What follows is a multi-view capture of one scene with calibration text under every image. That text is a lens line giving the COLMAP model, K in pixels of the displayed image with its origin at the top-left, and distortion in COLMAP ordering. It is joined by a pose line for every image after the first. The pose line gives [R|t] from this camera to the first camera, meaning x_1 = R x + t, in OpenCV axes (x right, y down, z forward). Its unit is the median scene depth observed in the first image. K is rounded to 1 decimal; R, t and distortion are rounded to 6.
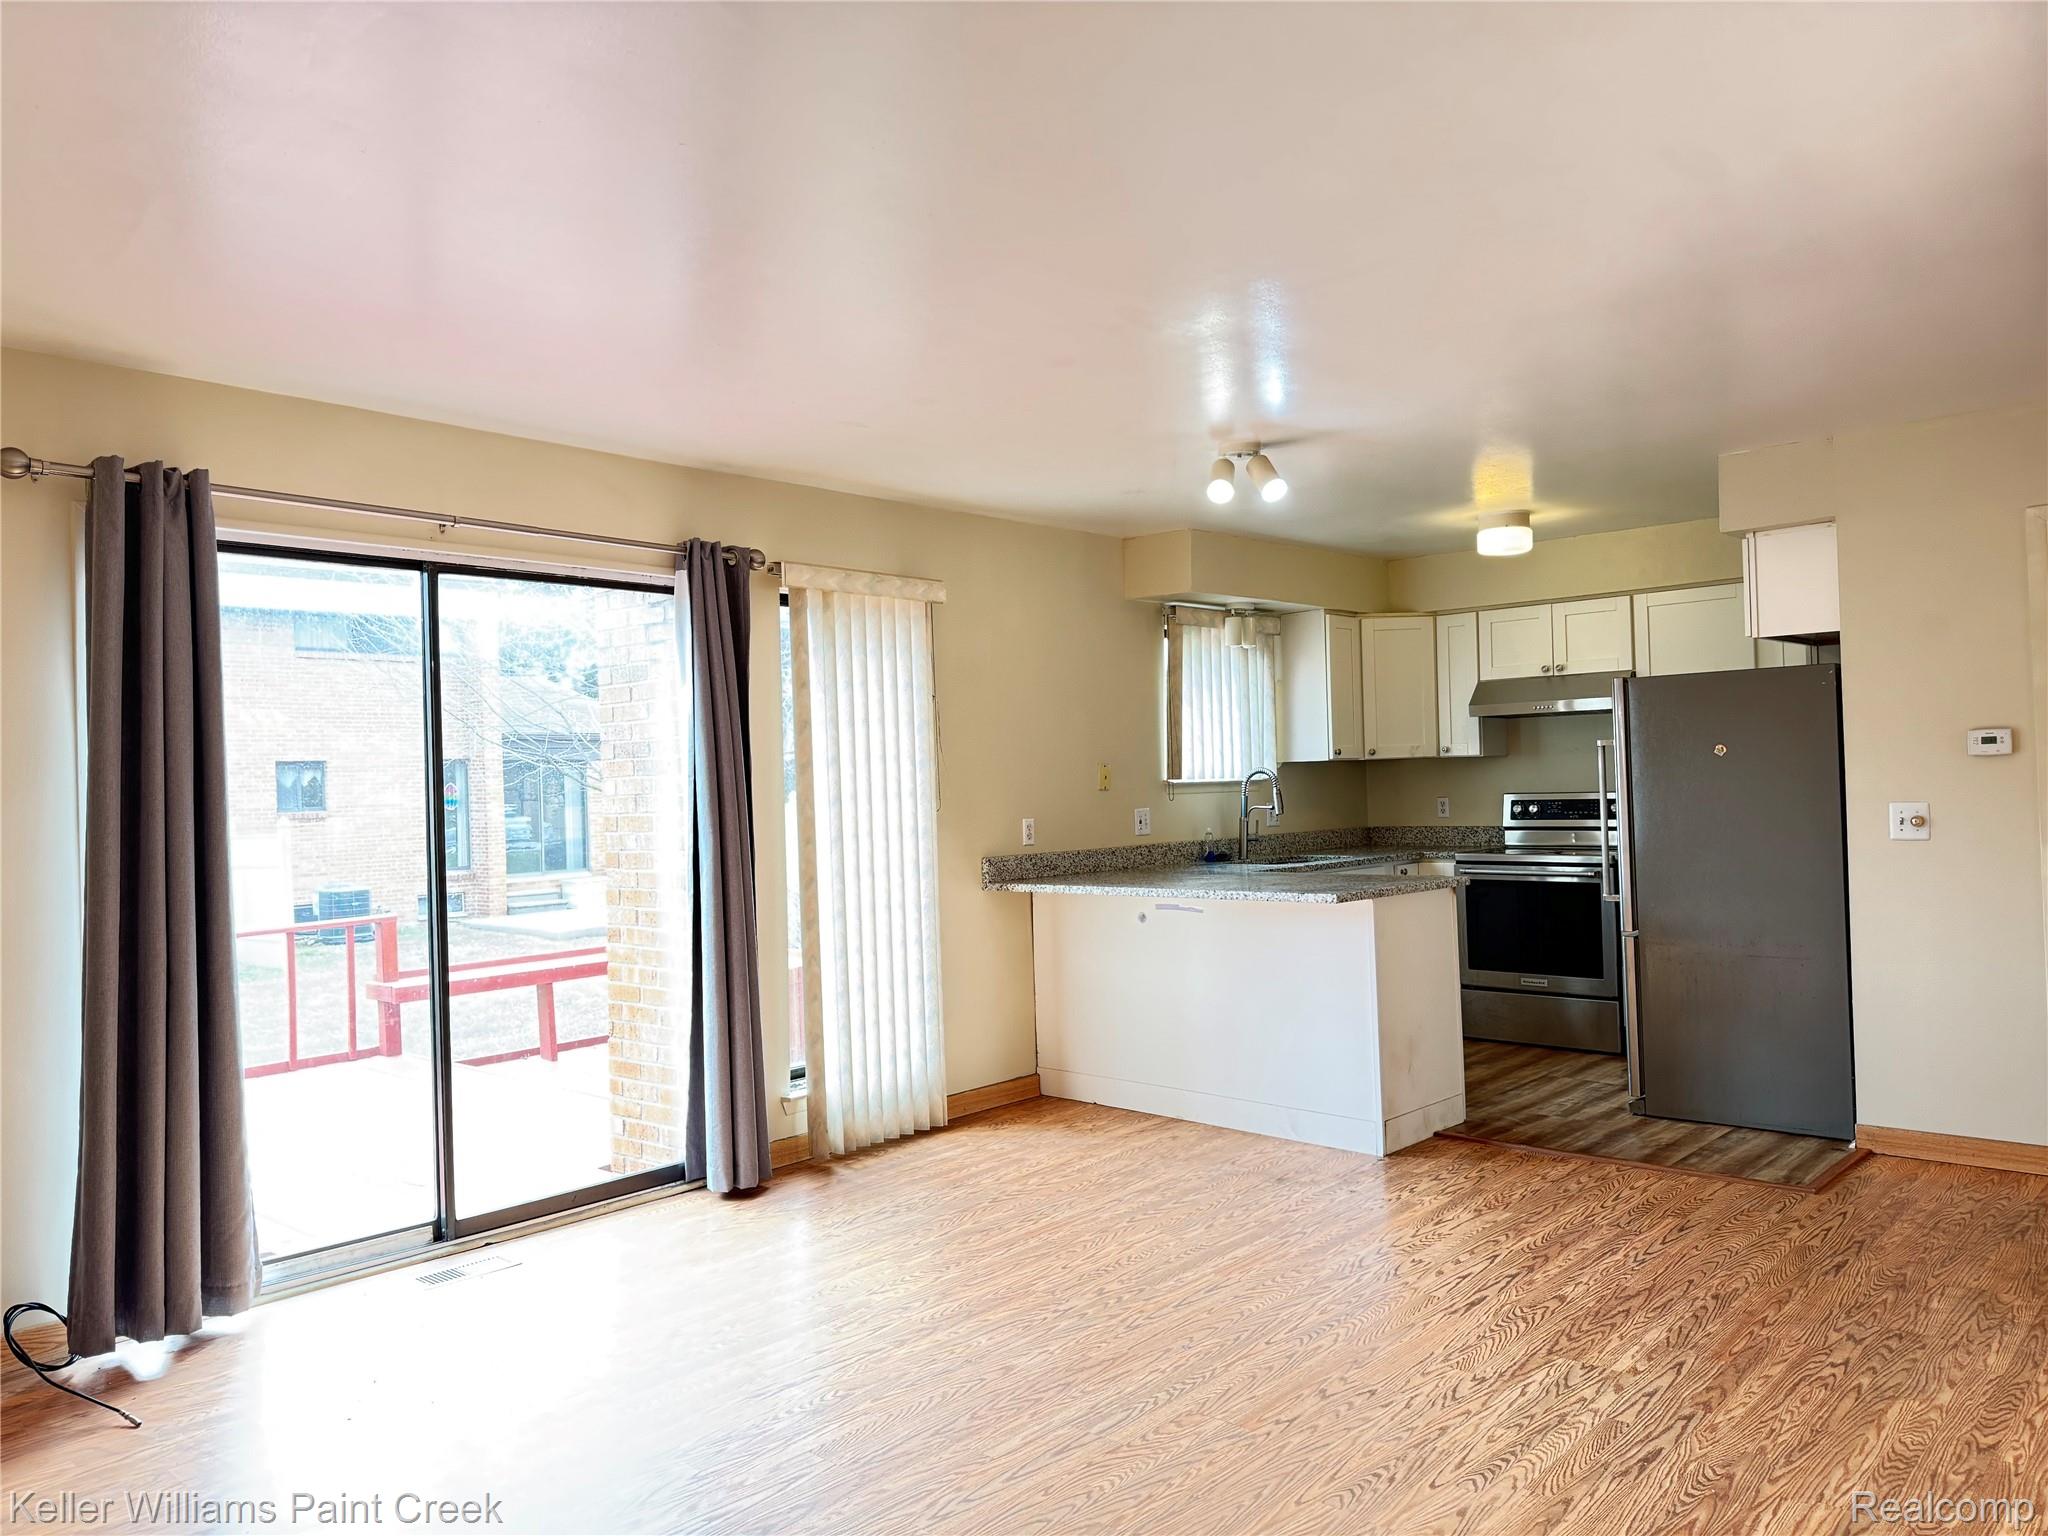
lens RADIAL K [[1441.2, 0, 1025.1], [0, 1441.2, 772.8], [0, 0, 1]] dist [0.111470, -0.110889]
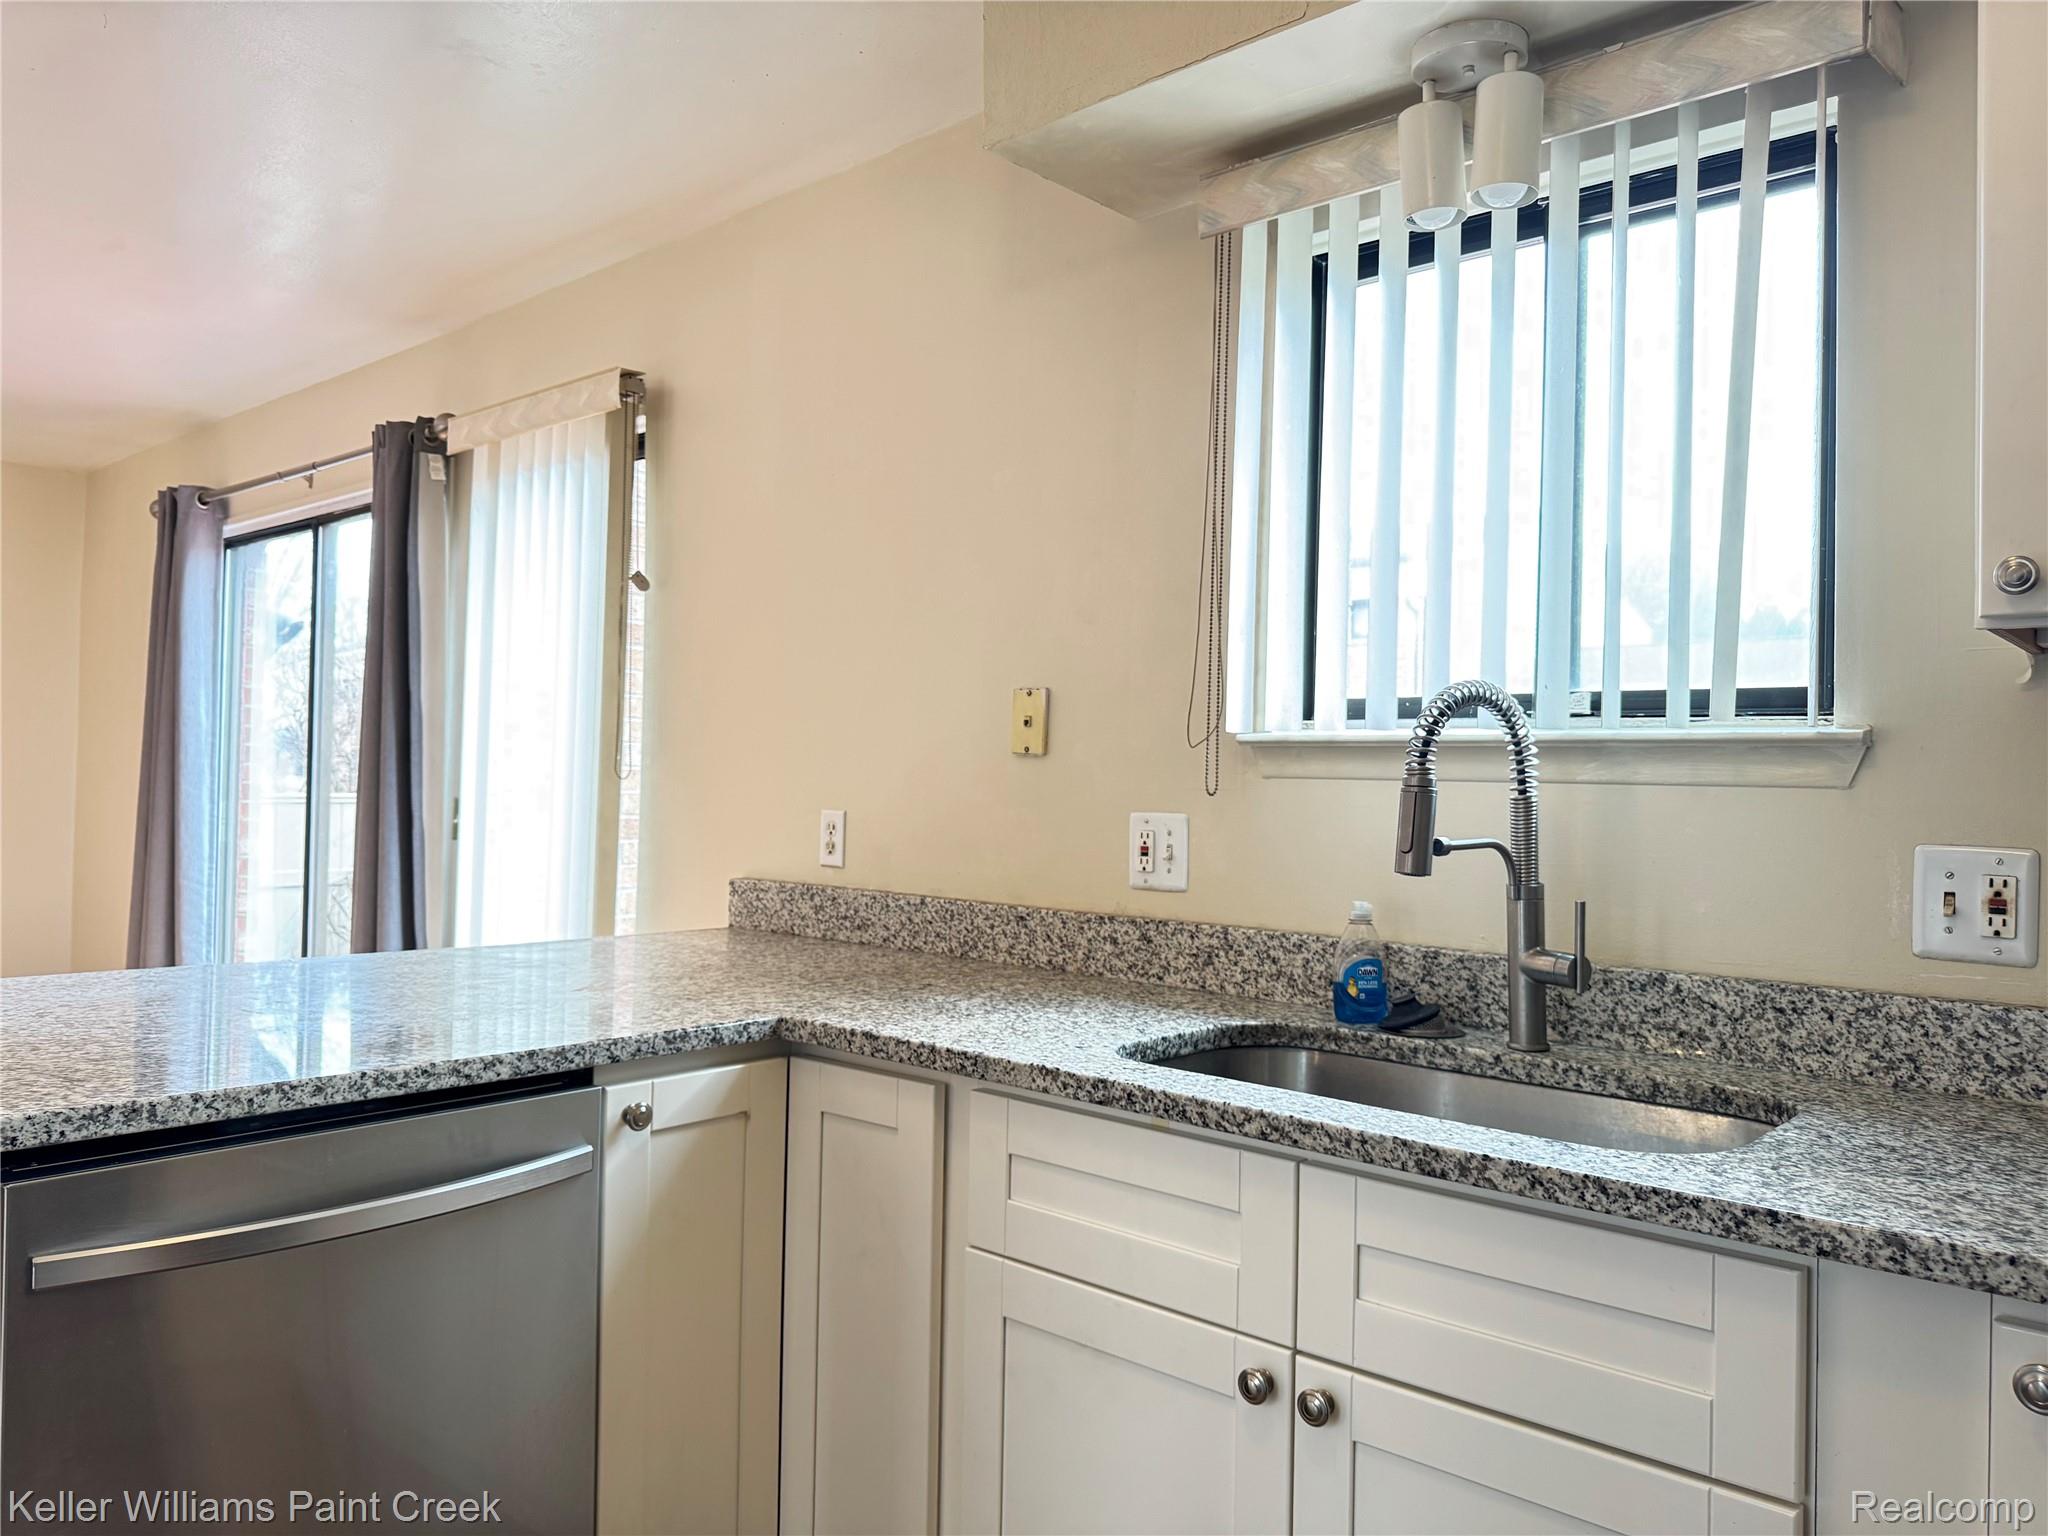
lens RADIAL K [[1422.1, 0, 1025.7], [0, 1422.1, 774.3], [0, 0, 1]] dist [0.155059, -0.188390]
pose [[0.005750, 0.022025, -0.999741, 0.509858], [-0.012715, 0.999678, 0.021951, 0.009867], [0.999903, 0.012586, 0.006029, 1.156659]]
